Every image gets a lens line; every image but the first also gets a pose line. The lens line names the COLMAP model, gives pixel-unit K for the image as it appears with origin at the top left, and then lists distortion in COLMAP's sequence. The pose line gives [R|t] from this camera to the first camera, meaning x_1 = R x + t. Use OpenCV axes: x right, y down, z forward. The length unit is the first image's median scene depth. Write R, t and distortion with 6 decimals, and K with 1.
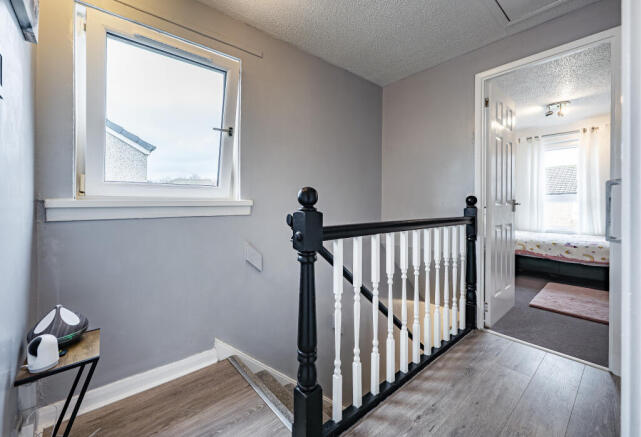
lens RADIAL K [[270.5, 0, 321.5], [0, 270.5, 198.7], [0, 0, 1]] dist [0.001845, 0.000119]
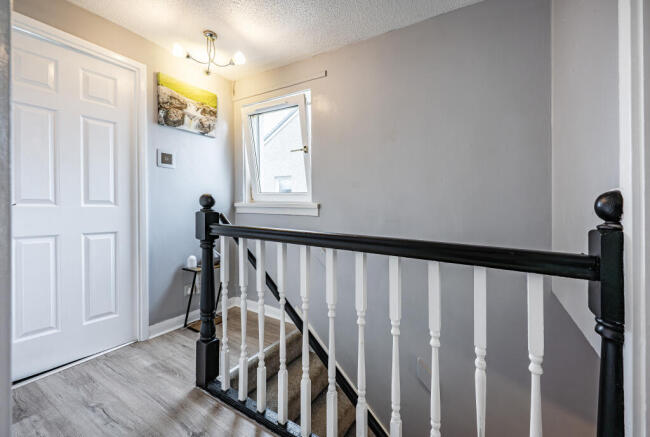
lens RADIAL K [[260.9, 0, 326.1], [0, 260.9, 204.2], [0, 0, 1]] dist [-0.001522, -0.000129]
pose [[0.314275, 0.003980, -0.949323, 0.903653], [0.003270, 0.999981, 0.005275, 0.001953], [0.949326, -0.004762, 0.314256, 0.752805]]
